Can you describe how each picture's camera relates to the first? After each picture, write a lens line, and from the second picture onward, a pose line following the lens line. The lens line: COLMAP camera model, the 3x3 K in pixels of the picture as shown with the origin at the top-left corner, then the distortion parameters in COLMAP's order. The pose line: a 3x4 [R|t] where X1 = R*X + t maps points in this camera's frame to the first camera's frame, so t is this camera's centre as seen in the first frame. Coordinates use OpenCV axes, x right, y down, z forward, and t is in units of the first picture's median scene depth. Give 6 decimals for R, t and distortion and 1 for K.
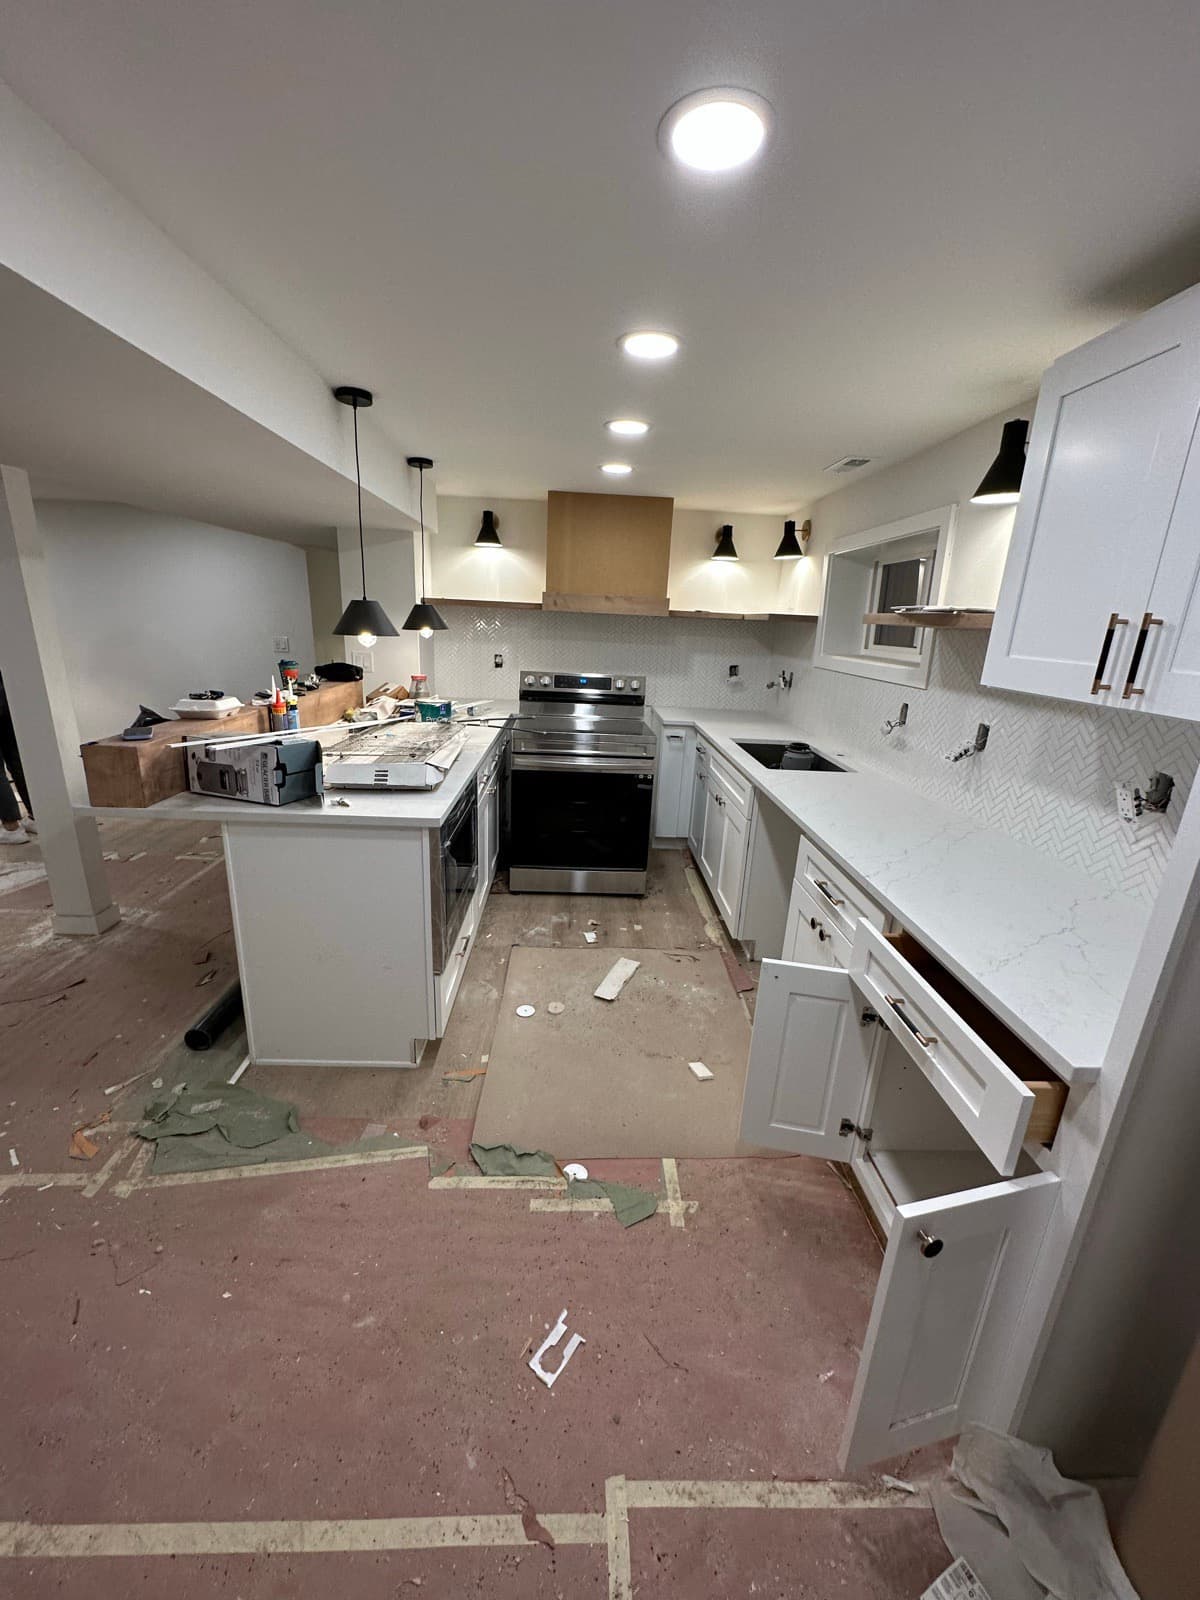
lens RADIAL K [[635.2, 0, 599.5], [0, 635.2, 802.4], [0, 0, 1]] dist [-0.001383, -0.000072]
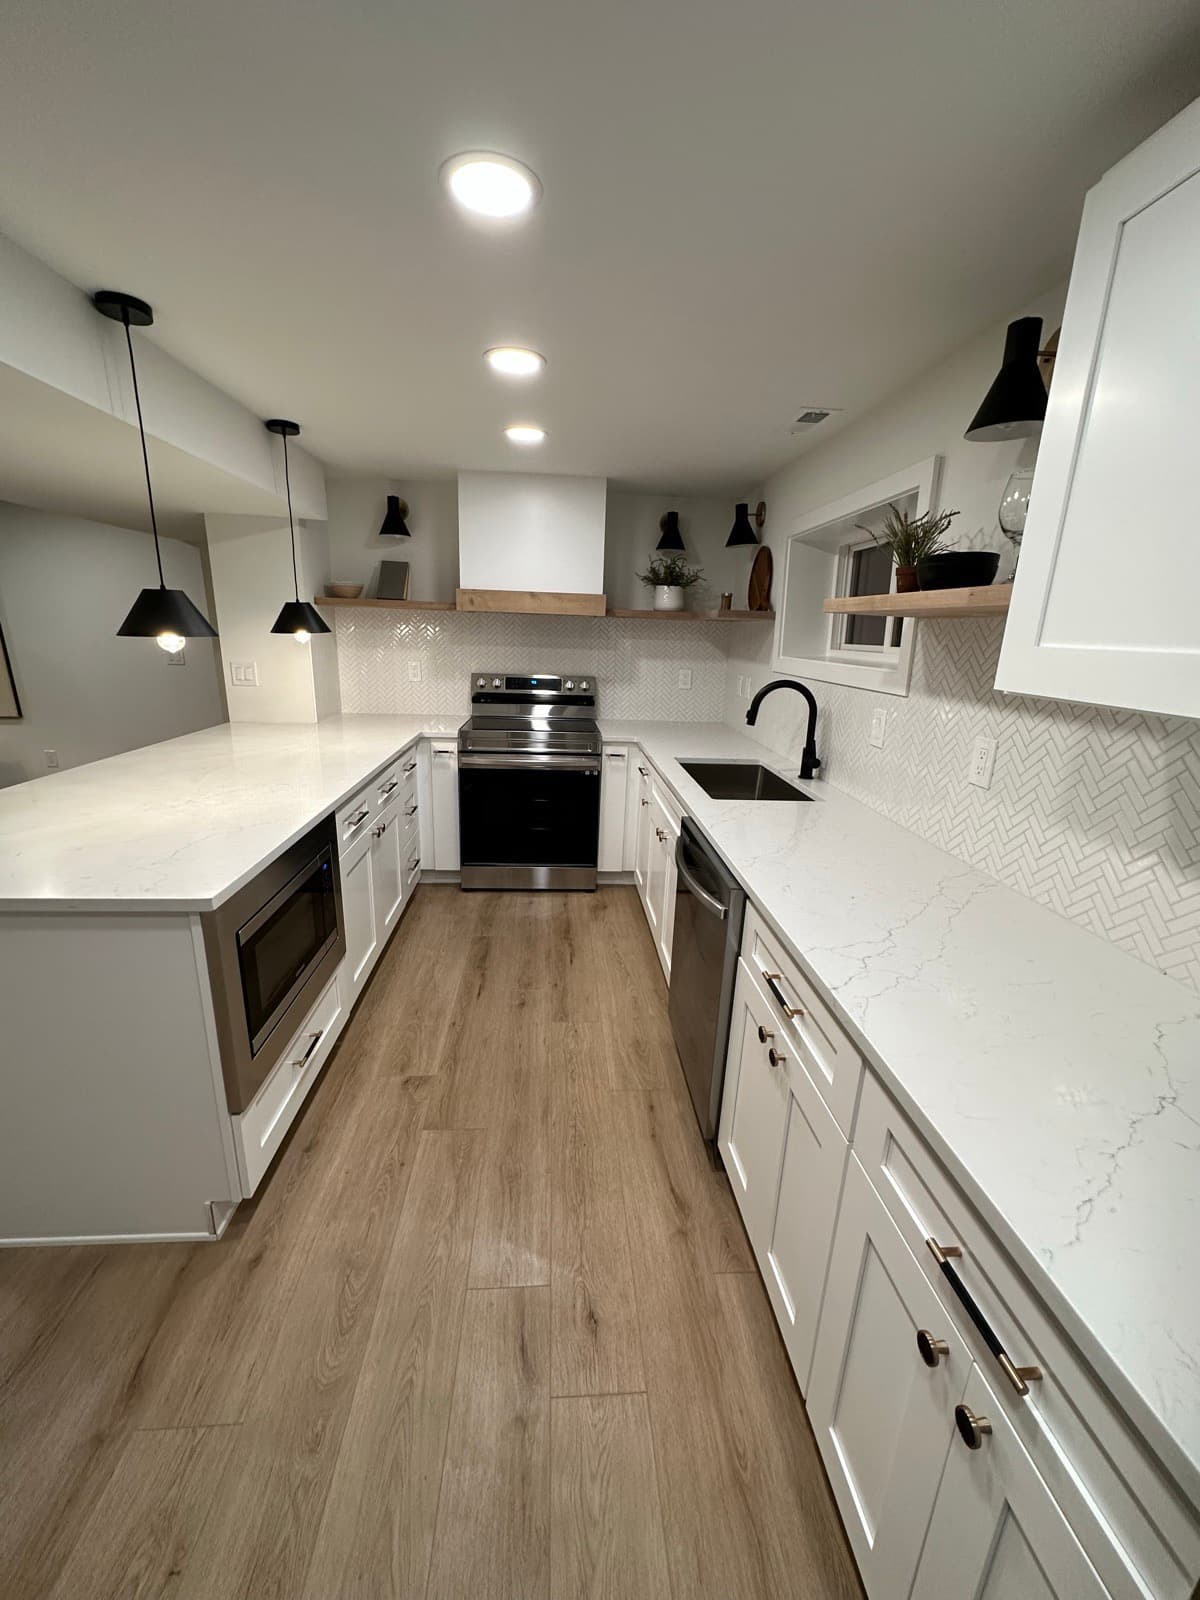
lens RADIAL K [[635.2, 0, 597.9], [0, 635.2, 801.0], [0, 0, 1]] dist [-0.001383, -0.000072]
pose [[0.999306, -0.021314, 0.030564, 0.124244], [0.021836, 0.999619, -0.016873, -0.051396], [-0.030192, 0.017529, 0.999390, 0.268762]]
